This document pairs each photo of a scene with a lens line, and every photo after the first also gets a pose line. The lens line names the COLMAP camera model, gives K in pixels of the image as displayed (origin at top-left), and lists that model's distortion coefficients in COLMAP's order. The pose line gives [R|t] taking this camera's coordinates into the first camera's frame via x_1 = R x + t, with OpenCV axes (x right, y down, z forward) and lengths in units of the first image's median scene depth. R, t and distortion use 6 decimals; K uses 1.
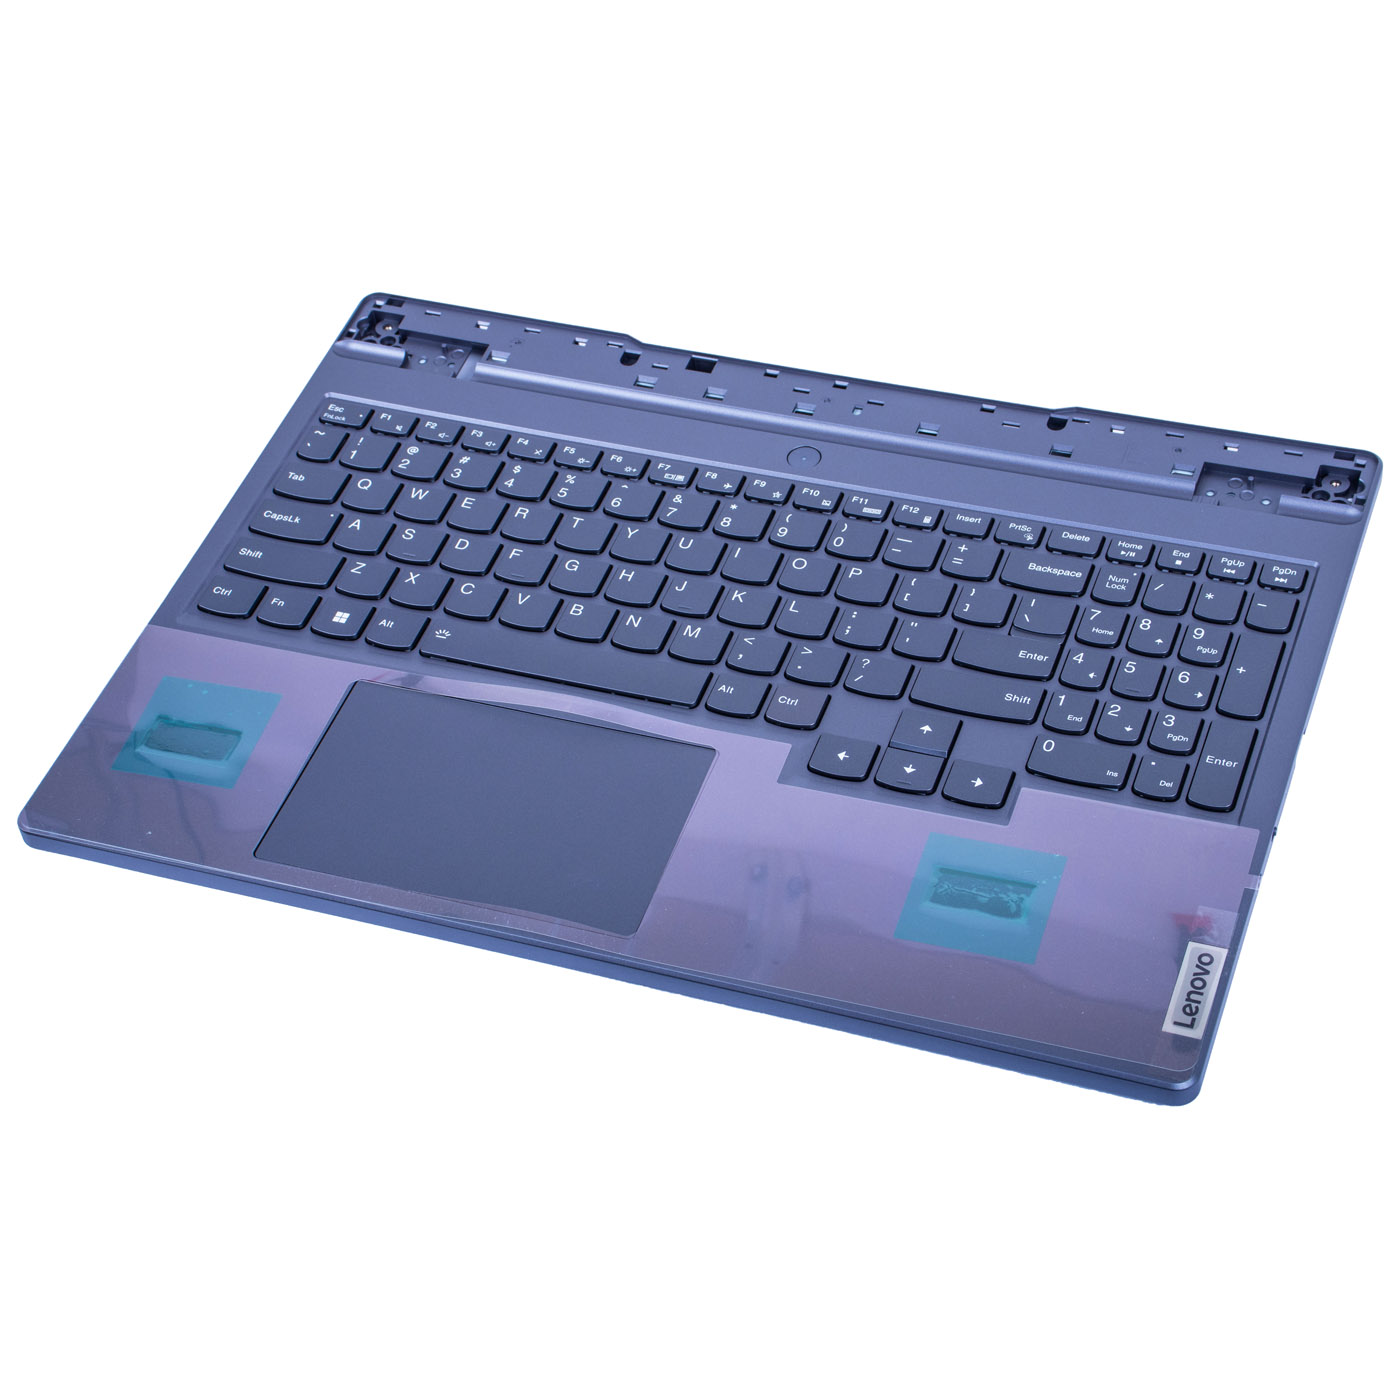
lens RADIAL K [[2939.9, 0, 700.0], [0, 2939.9, 700.0], [0, 0, 1]] dist [0.201070, 0.240288]
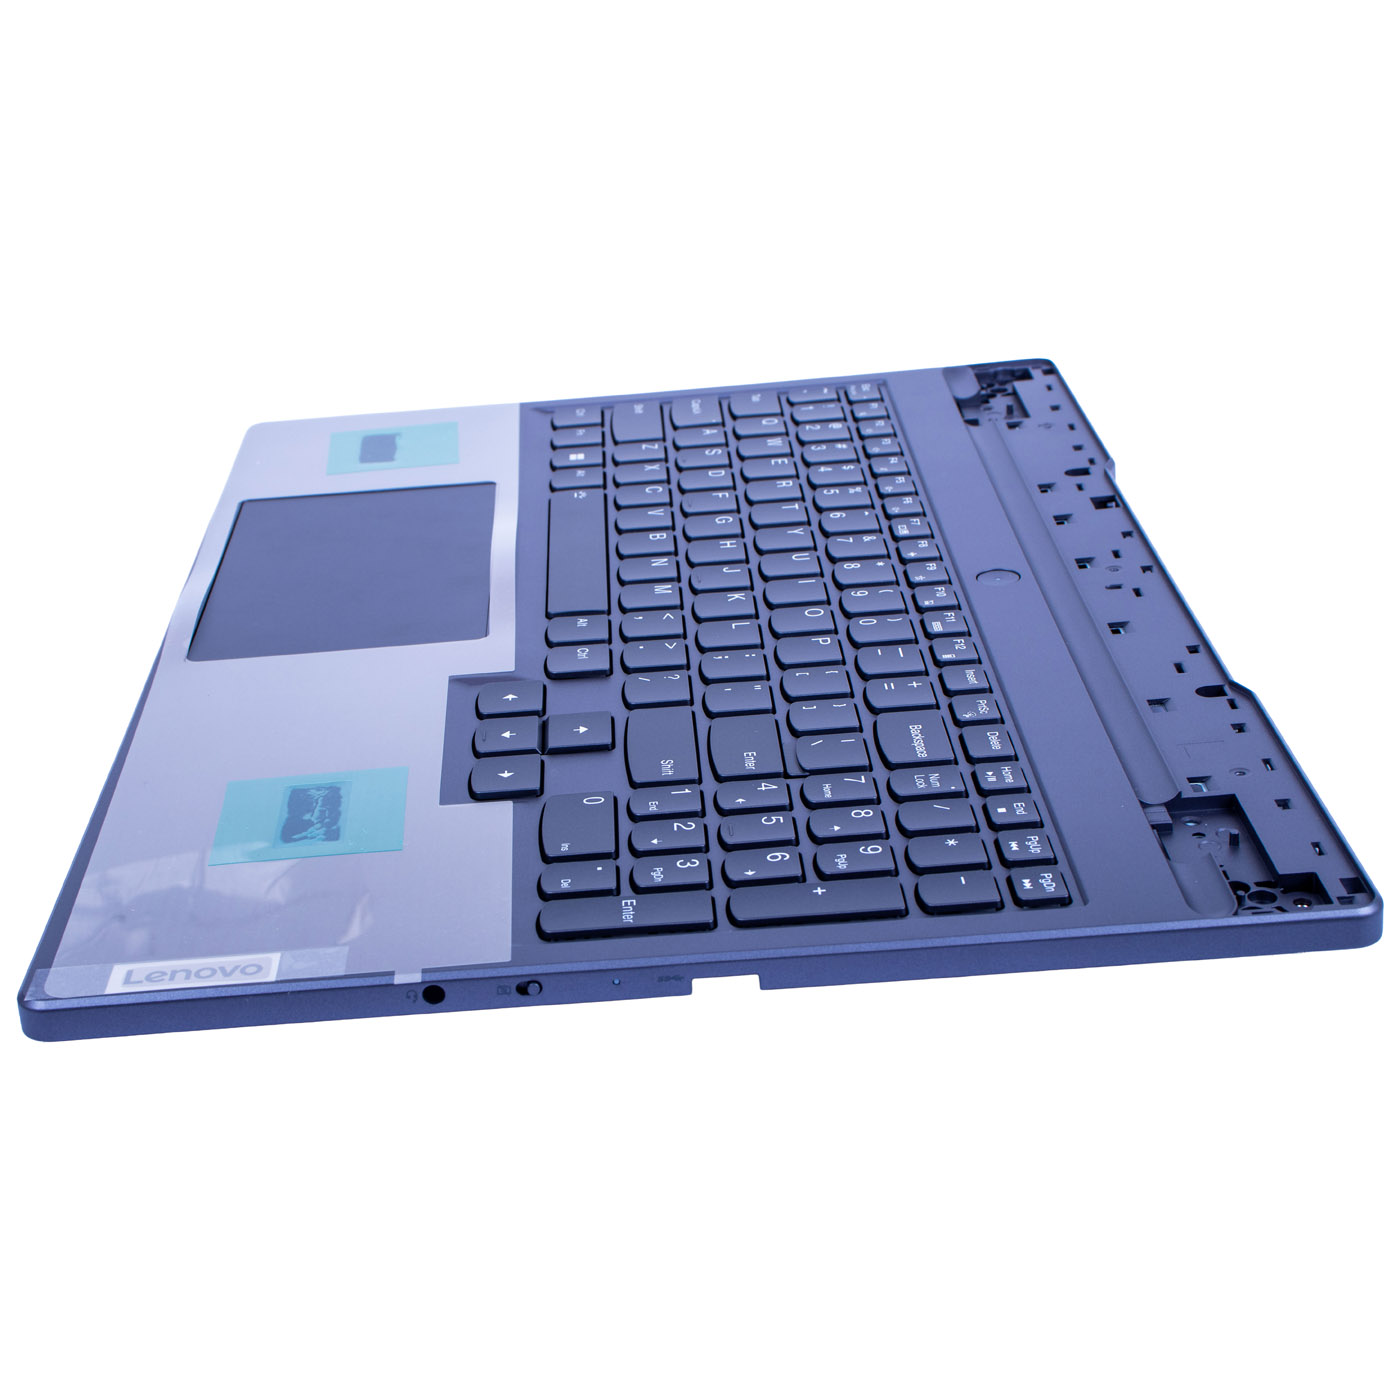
lens RADIAL K [[2468.3, 0, 665.4], [0, 2468.3, 700.0], [0, 0, 1]] dist [0.142159, -0.097902]
pose [[0.373880, 0.445640, -0.813399, 0.572226], [-0.644815, 0.755269, 0.117402, -0.081082], [0.666654, 0.480598, 0.569735, 0.607552]]
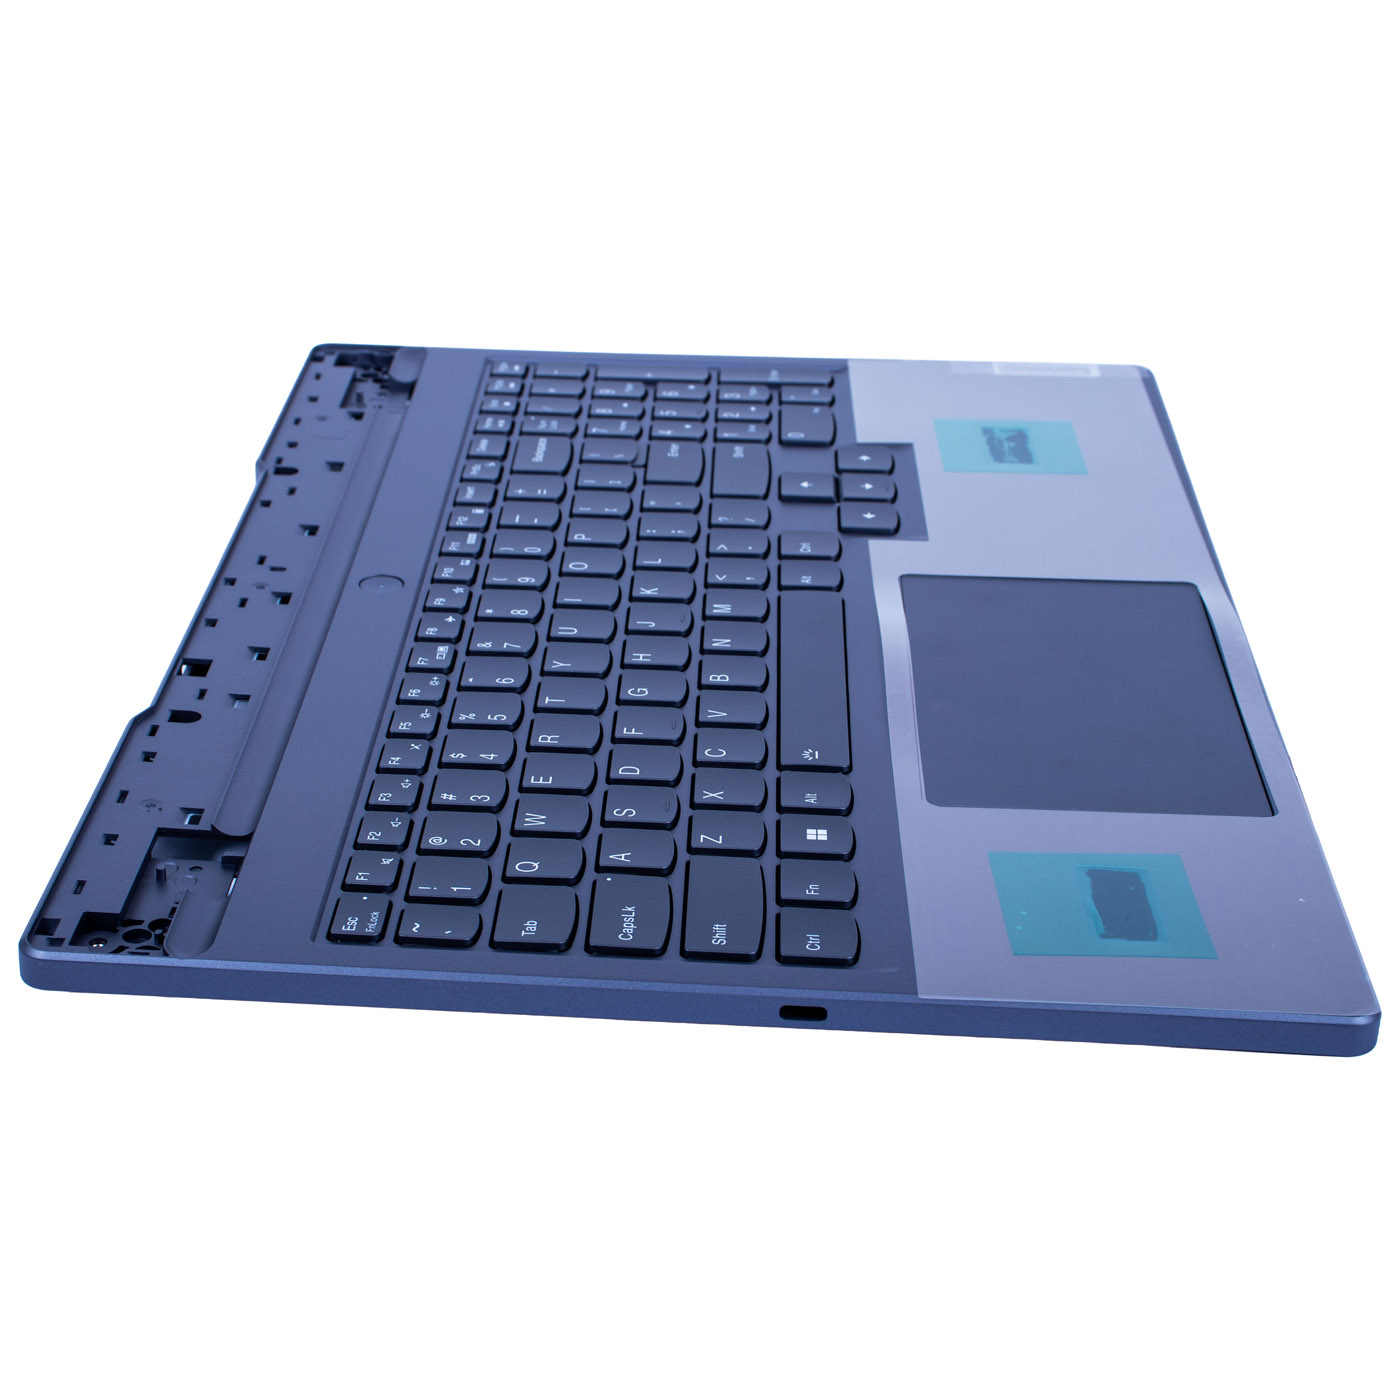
lens RADIAL K [[2605.0, 0, 700.0], [0, 2605.0, 700.0], [0, 0, 1]] dist [0.141861, 0.033322]
pose [[-0.312347, -0.355334, 0.881009, -0.623143], [0.687087, 0.555931, 0.467817, -0.339302], [-0.656011, 0.751451, 0.070502, 0.958211]]
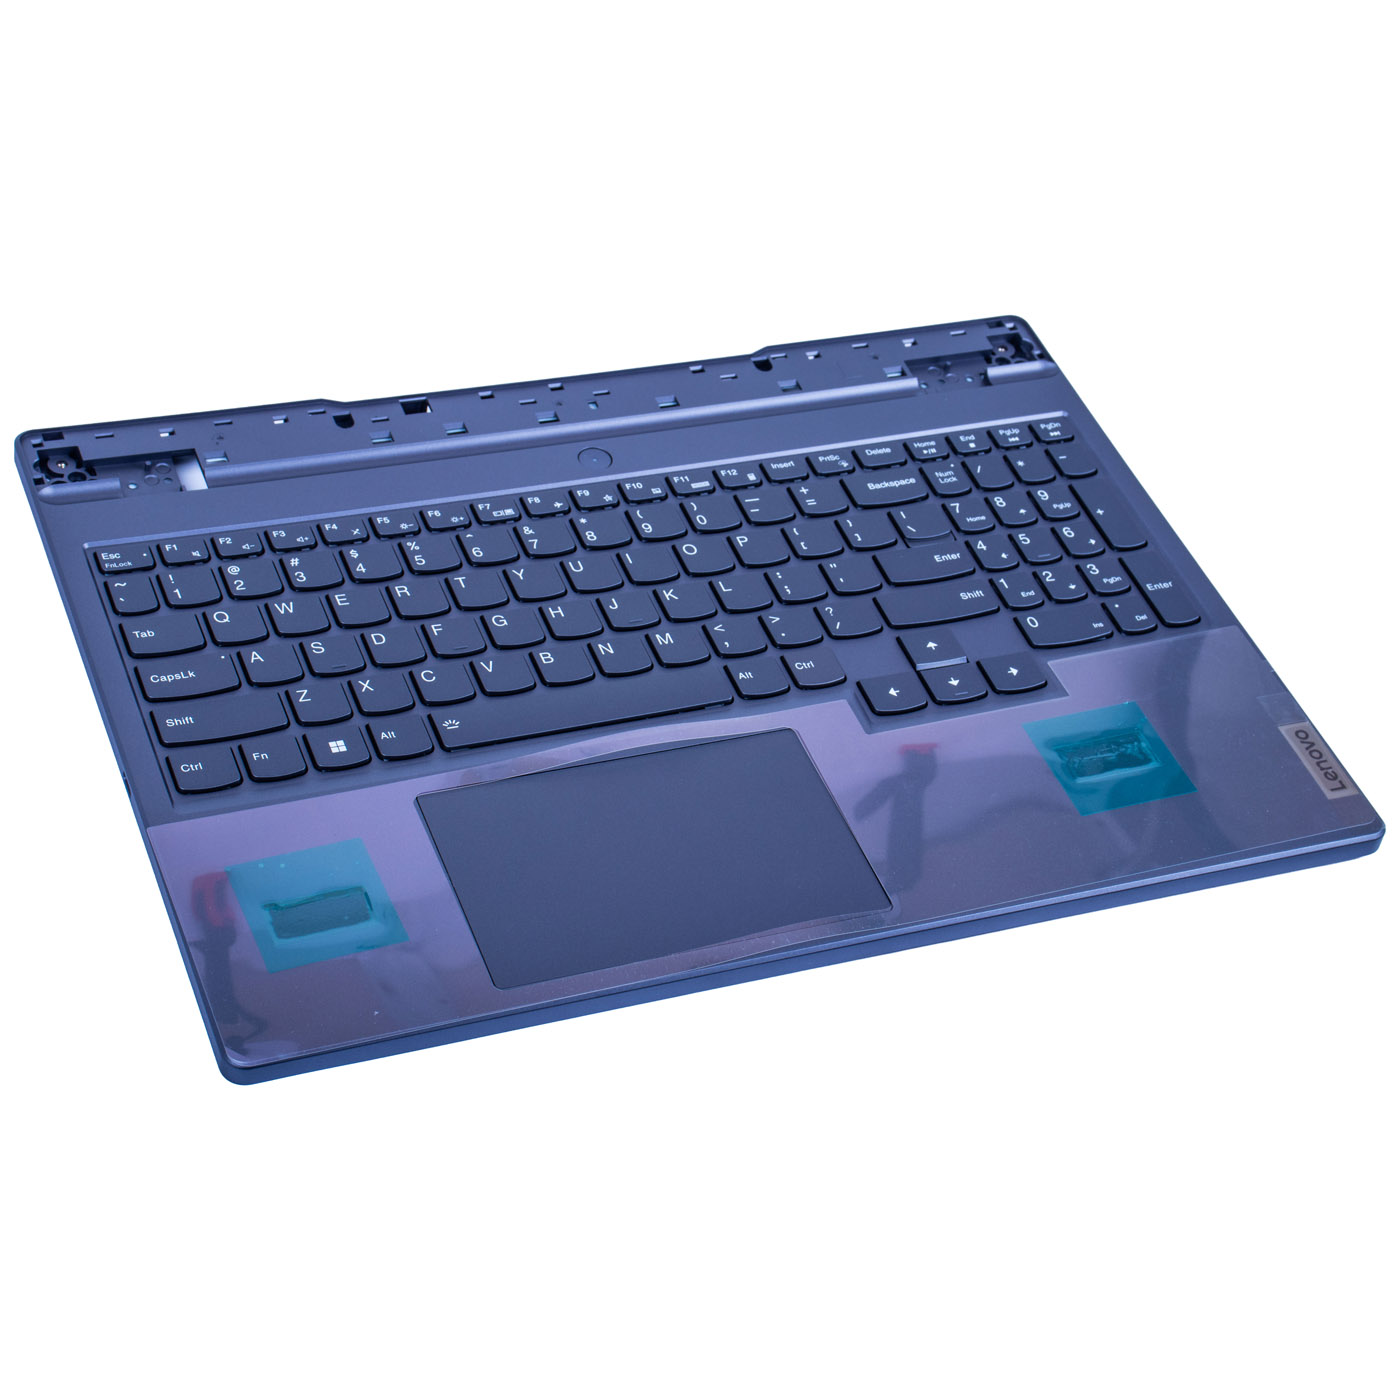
lens RADIAL K [[3038.8, 0, 696.8], [0, 3038.8, 727.0], [0, 0, 1]] dist [0.233002, 0.211714]
pose [[0.731047, -0.316479, 0.604493, -0.613874], [0.320893, 0.941306, 0.104743, -0.097612], [-0.602161, 0.117405, 0.789695, 0.185377]]
